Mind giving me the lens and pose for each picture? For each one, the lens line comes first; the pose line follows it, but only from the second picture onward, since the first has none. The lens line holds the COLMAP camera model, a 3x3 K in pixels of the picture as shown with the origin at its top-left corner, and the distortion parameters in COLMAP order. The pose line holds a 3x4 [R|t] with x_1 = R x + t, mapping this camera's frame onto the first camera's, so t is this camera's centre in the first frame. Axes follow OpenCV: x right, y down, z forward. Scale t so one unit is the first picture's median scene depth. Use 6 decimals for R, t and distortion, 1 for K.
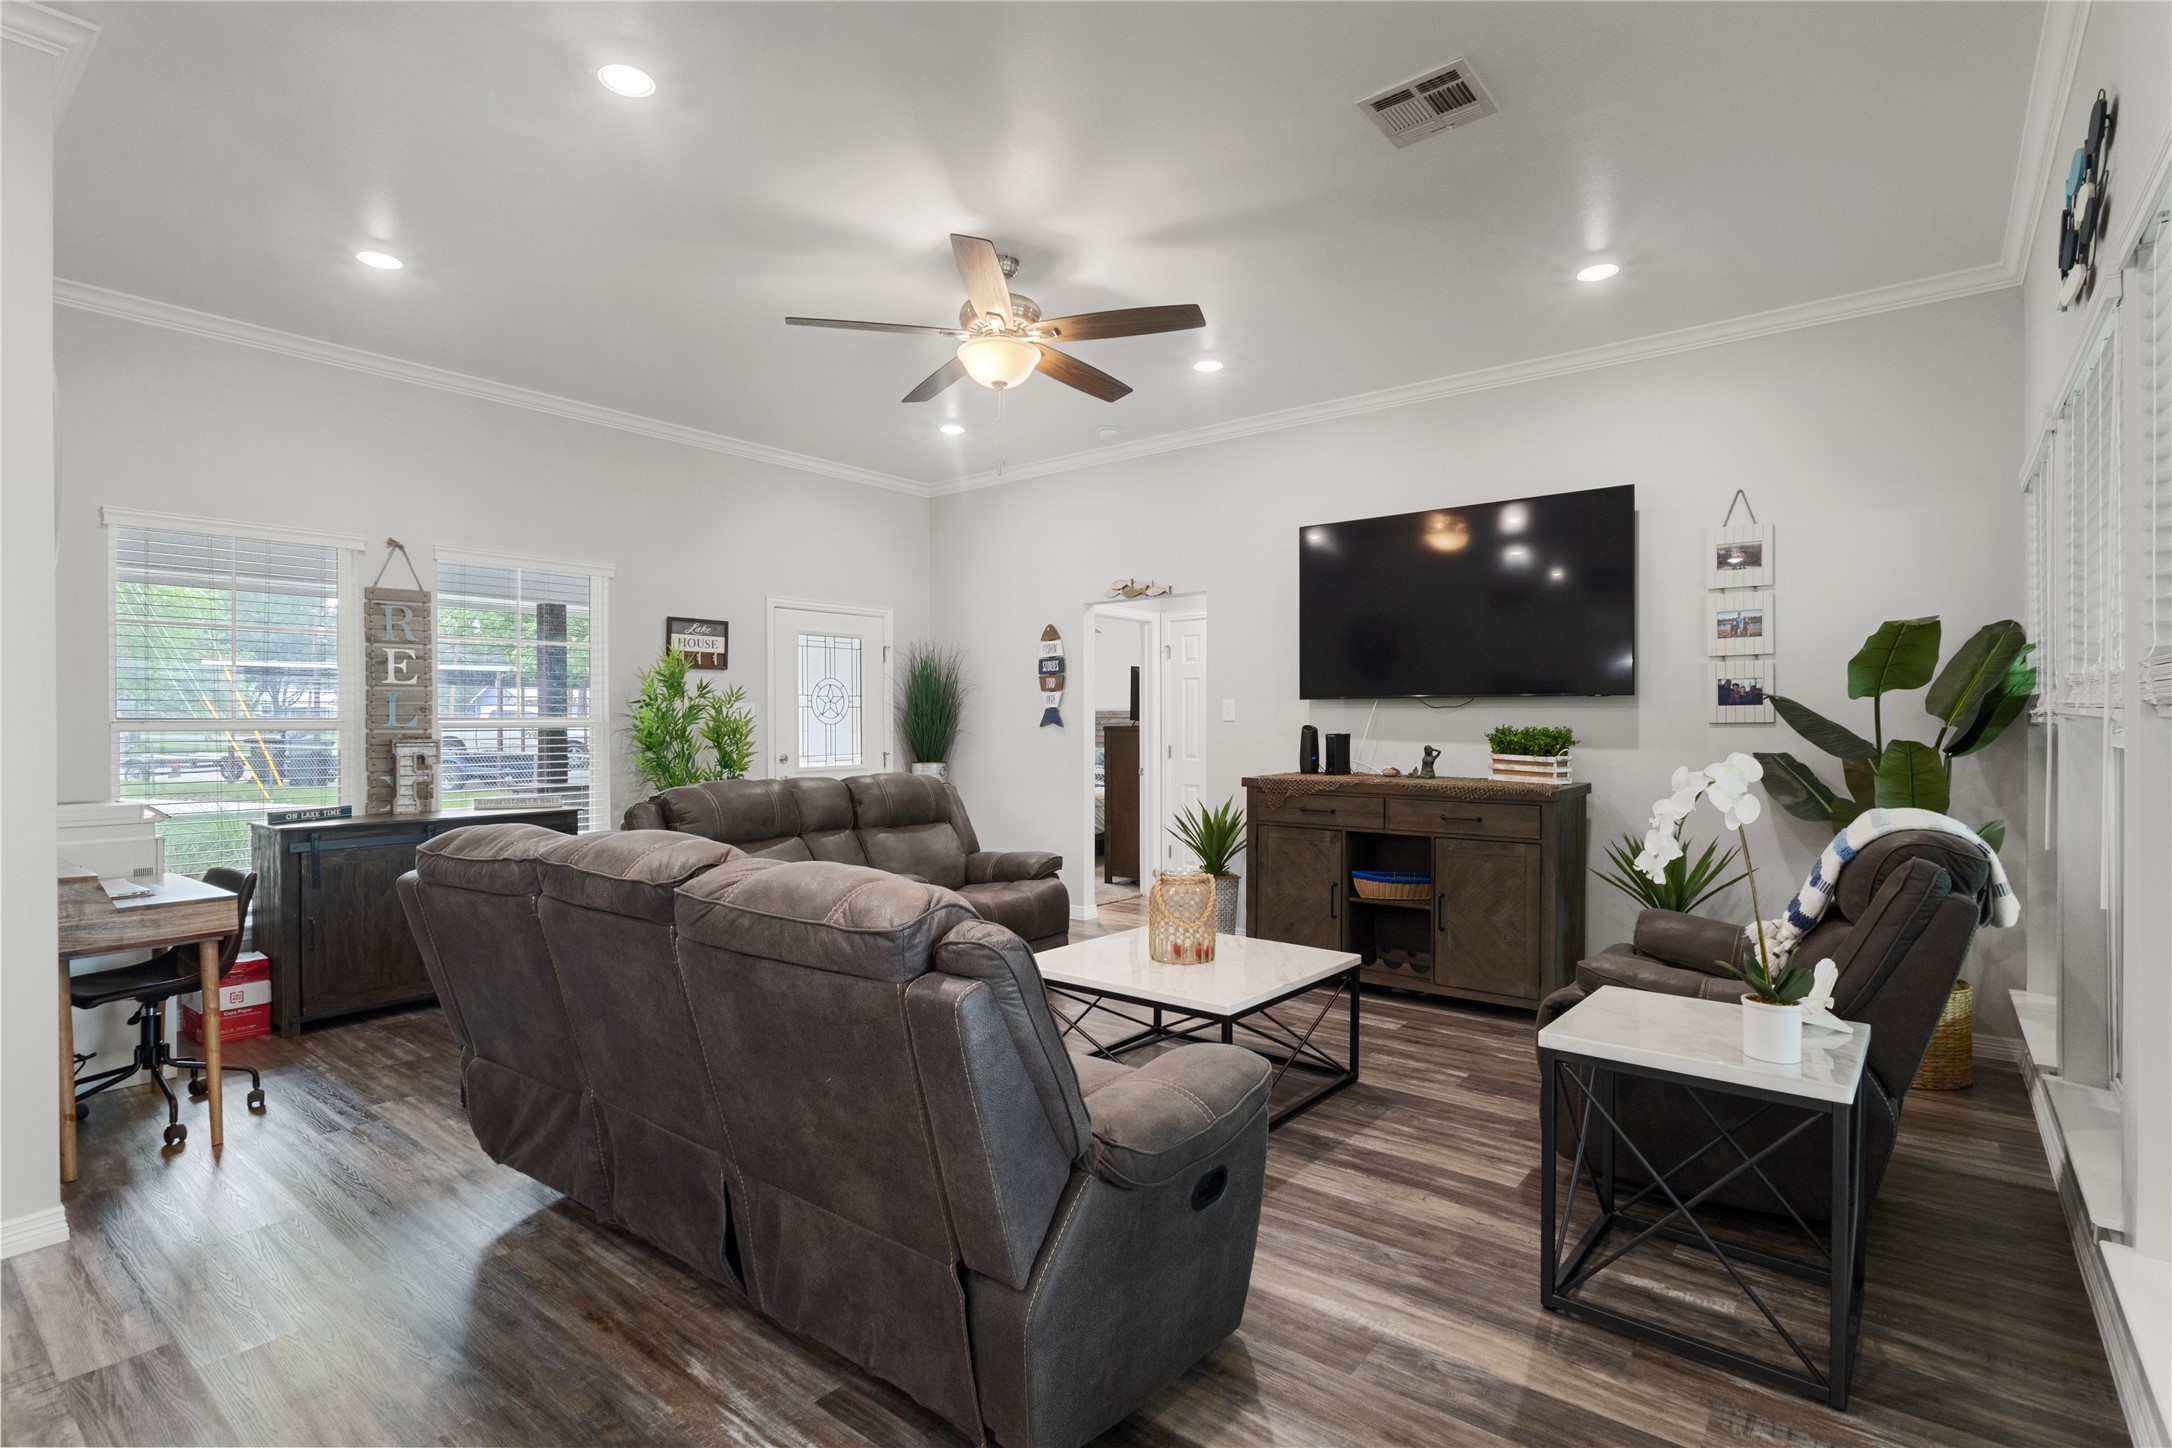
lens RADIAL K [[1040.6, 0, 1069.6], [0, 1040.6, 727.9], [0, 0, 1]] dist [-0.010527, 0.001851]
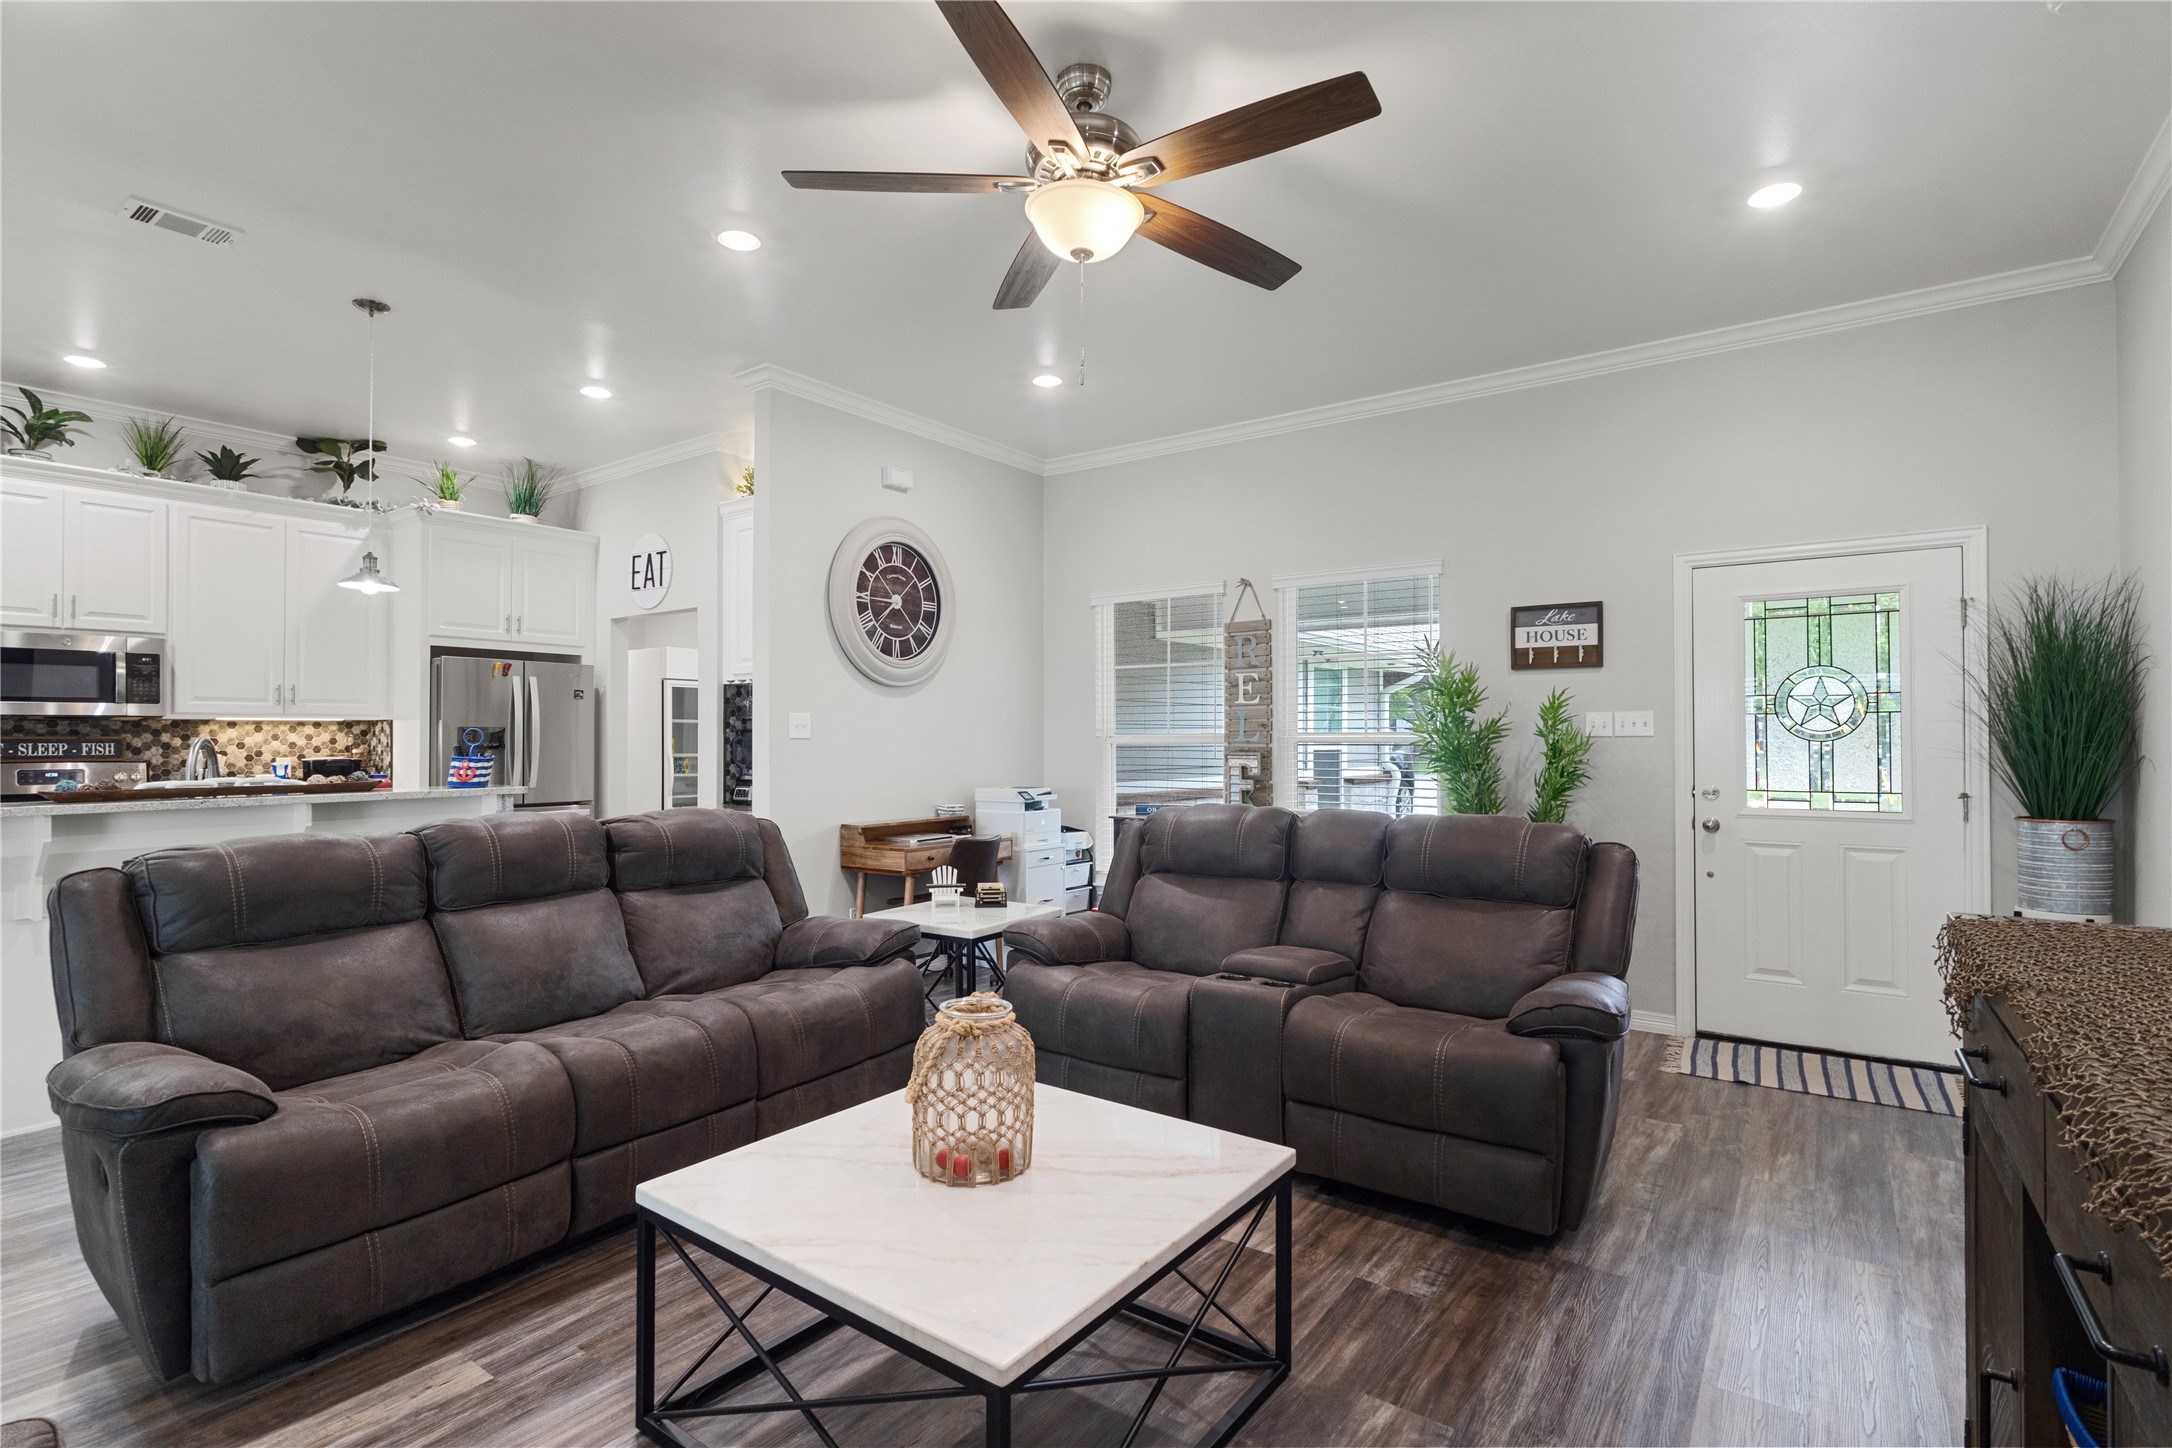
lens RADIAL K [[1040.6, 0, 1090.7], [0, 1040.6, 723.9], [0, 0, 1]] dist [-0.010527, 0.001851]
pose [[0.062426, -0.010166, -0.997998, 0.523013], [-0.005018, 0.999932, -0.010500, -0.007472], [0.998037, 0.005663, 0.062371, 0.802461]]
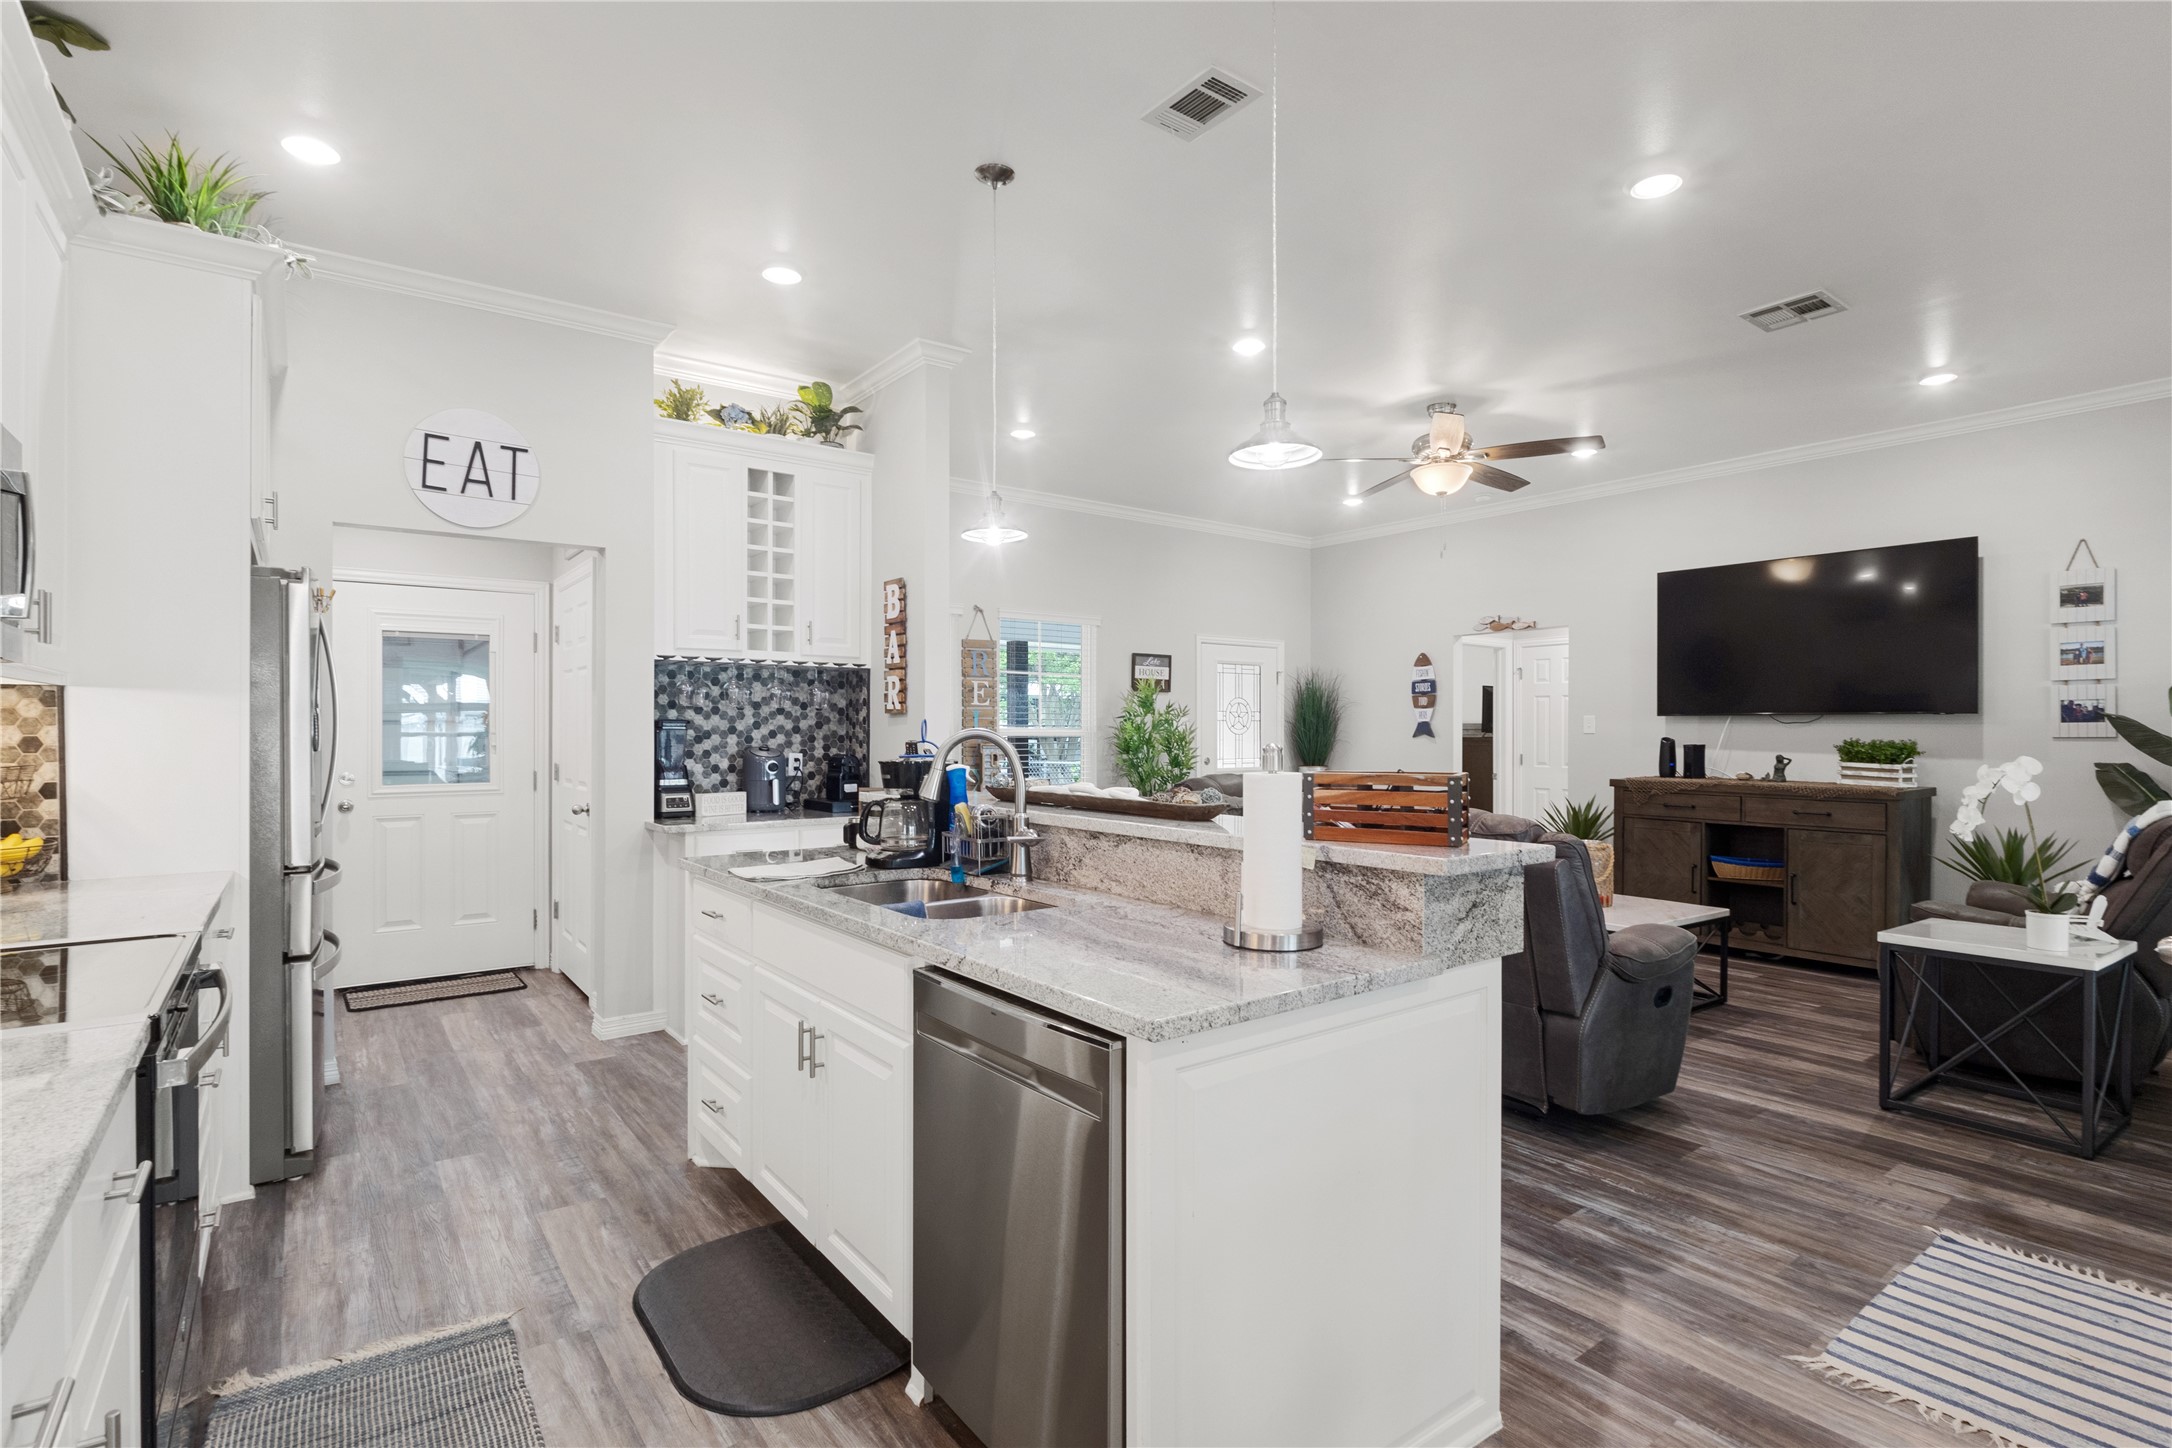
lens RADIAL K [[1040.6, 0, 1076.6], [0, 1040.6, 730.3], [0, 0, 1]] dist [-0.010527, 0.001851]
pose [[0.969831, 0.004375, -0.243739, -0.169954], [-0.006230, 0.999957, -0.006841, 0.002122], [0.243698, 0.008153, 0.969817, -0.403734]]
